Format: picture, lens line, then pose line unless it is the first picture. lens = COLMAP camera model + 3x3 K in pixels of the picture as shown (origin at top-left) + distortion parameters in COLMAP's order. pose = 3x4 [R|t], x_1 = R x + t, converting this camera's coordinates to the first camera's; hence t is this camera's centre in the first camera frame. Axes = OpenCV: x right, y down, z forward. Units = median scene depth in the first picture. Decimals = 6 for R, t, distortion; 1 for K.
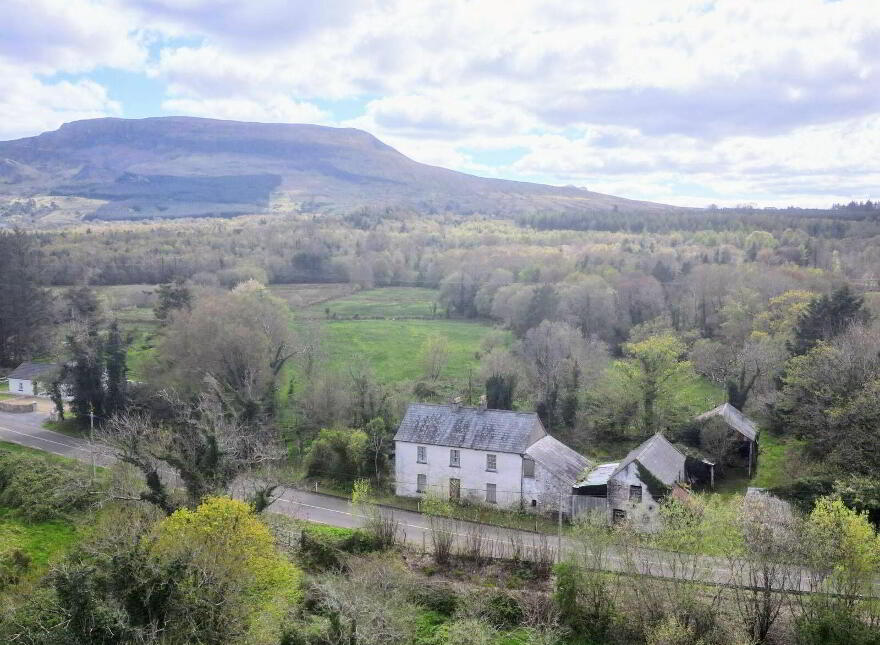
lens RADIAL K [[897.9, 0, 440.6], [0, 897.9, 356.2], [0, 0, 1]] dist [0.186213, -0.023666]
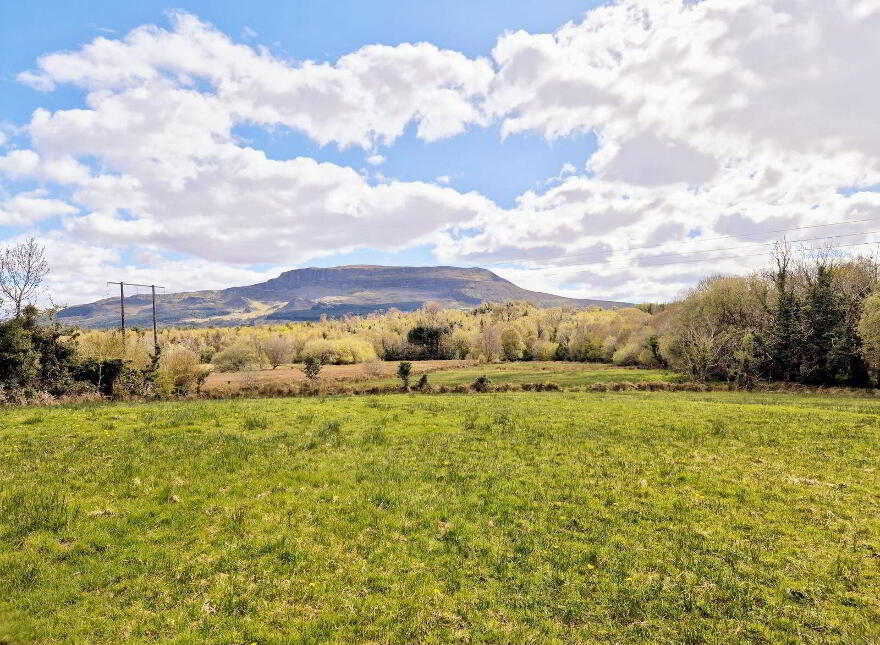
lens RADIAL K [[629.6, 0, 449.9], [0, 629.6, 320.1], [0, 0, 1]] dist [0.004325, 0.008744]
pose [[0.989879, -0.027043, -0.139315, -0.040605], [0.002080, 0.984336, -0.176290, -0.014298], [0.141900, 0.174216, 0.974430, 0.431703]]
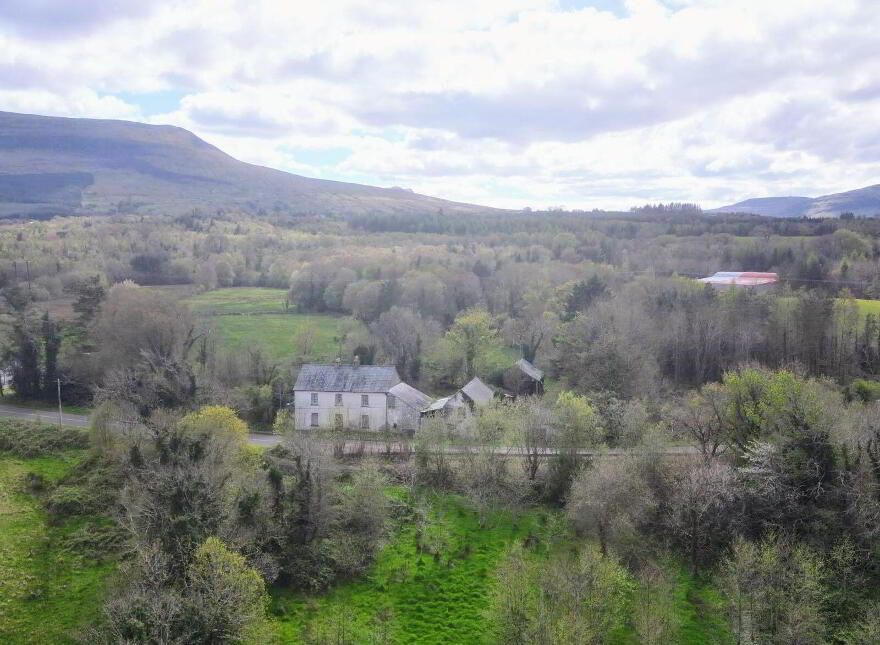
lens RADIAL K [[897.9, 0, 440.6], [0, 897.9, 356.2], [0, 0, 1]] dist [0.186213, -0.023666]
pose [[0.982273, -0.036677, 0.183832, -0.016062], [0.036714, 0.999321, 0.003202, 0.008618], [-0.183824, 0.003604, 0.982953, -0.081289]]
